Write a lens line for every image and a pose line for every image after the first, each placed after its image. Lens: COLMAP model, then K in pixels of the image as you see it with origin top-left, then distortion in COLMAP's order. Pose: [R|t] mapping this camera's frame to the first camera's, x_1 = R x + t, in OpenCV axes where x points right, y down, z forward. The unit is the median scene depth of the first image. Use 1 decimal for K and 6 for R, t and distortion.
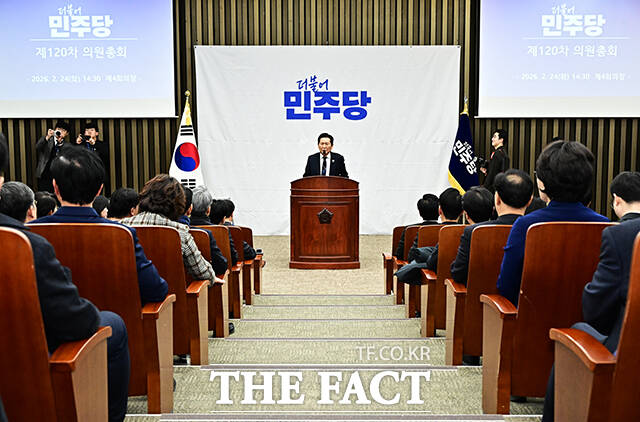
lens RADIAL K [[879.6, 0, 320.0], [0, 879.6, 211.2], [0, 0, 1]] dist [-0.000161, 0.000000]
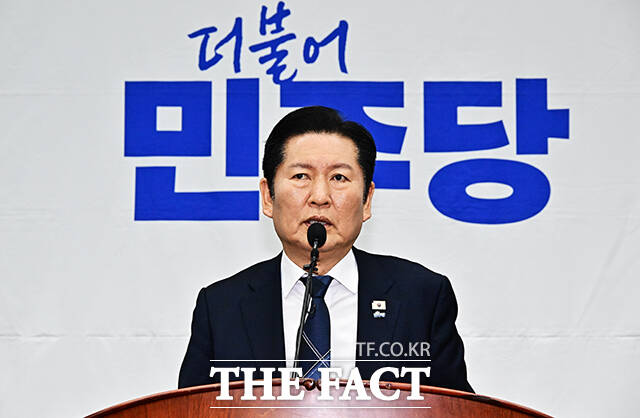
lens RADIAL K [[1906.8, 0, 319.8], [0, 1906.8, 209.0], [0, 0, 1]] dist [0.020800, 0.000000]
pose [[0.999914, -0.002143, -0.012974, 0.008205], [-0.001314, 0.965416, -0.260710, 0.002300], [0.013084, 0.260704, 0.965330, 0.596713]]
